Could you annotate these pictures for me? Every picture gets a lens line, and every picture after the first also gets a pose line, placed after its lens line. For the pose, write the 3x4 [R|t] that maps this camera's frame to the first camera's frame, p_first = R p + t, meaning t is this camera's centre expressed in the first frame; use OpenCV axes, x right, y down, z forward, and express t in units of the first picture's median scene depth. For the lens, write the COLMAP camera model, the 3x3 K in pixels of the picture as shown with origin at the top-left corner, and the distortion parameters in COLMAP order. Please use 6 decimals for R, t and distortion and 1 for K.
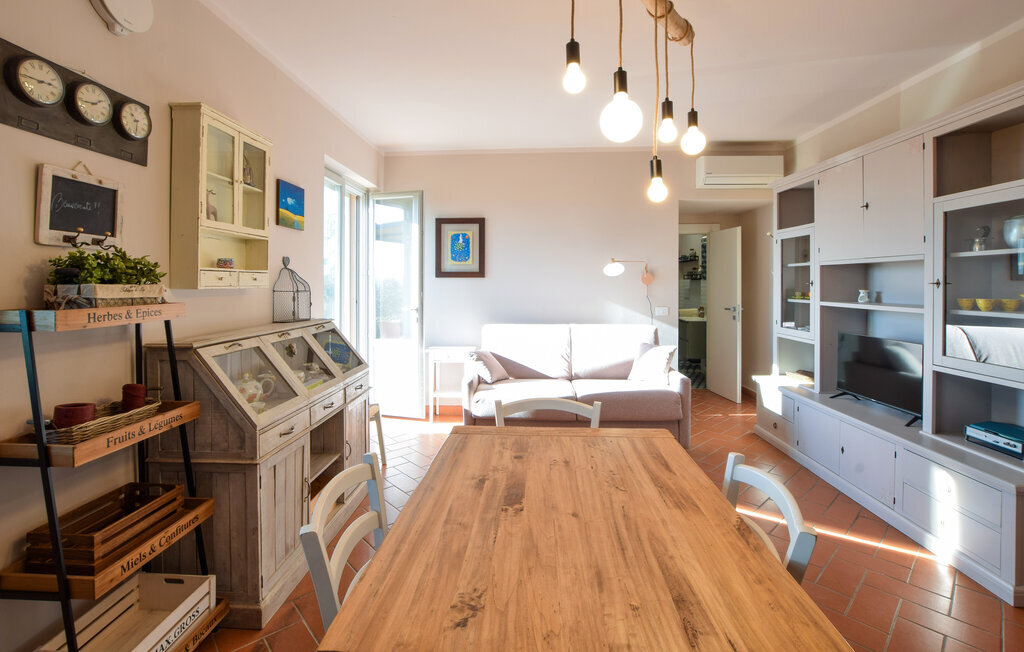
lens RADIAL K [[464.9, 0, 516.5], [0, 464.9, 279.7], [0, 0, 1]] dist [-0.033491, 0.005695]
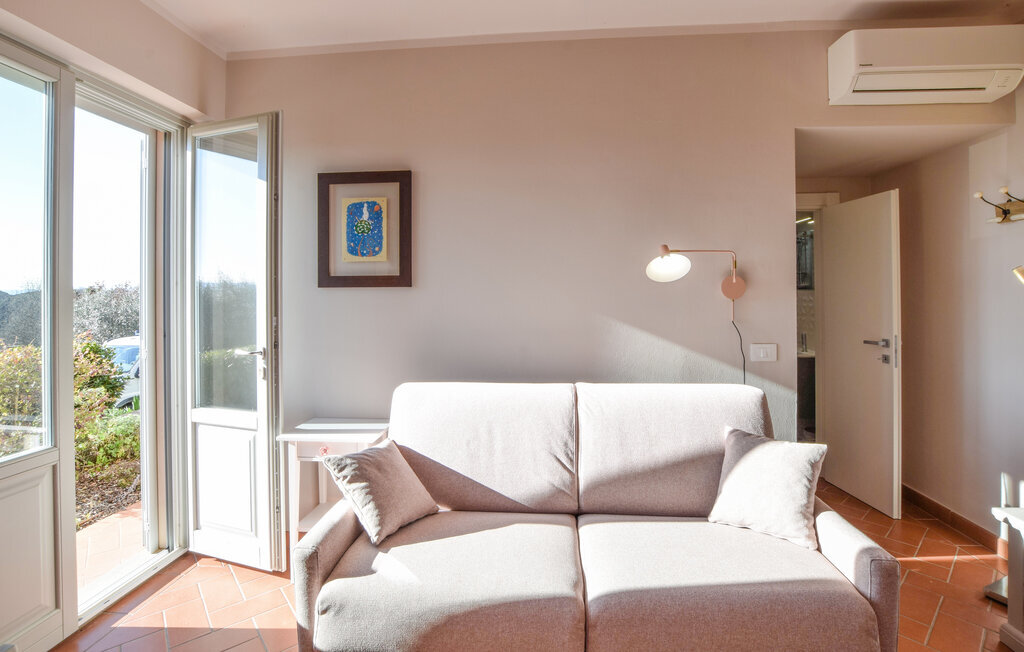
lens RADIAL K [[464.9, 0, 524.7], [0, 464.9, 294.2], [0, 0, 1]] dist [-0.033491, 0.005695]
pose [[0.999443, -0.005341, -0.032927, 0.074492], [0.005670, 0.999935, 0.009896, -0.000811], [0.032872, -0.010077, 0.999409, 0.492498]]
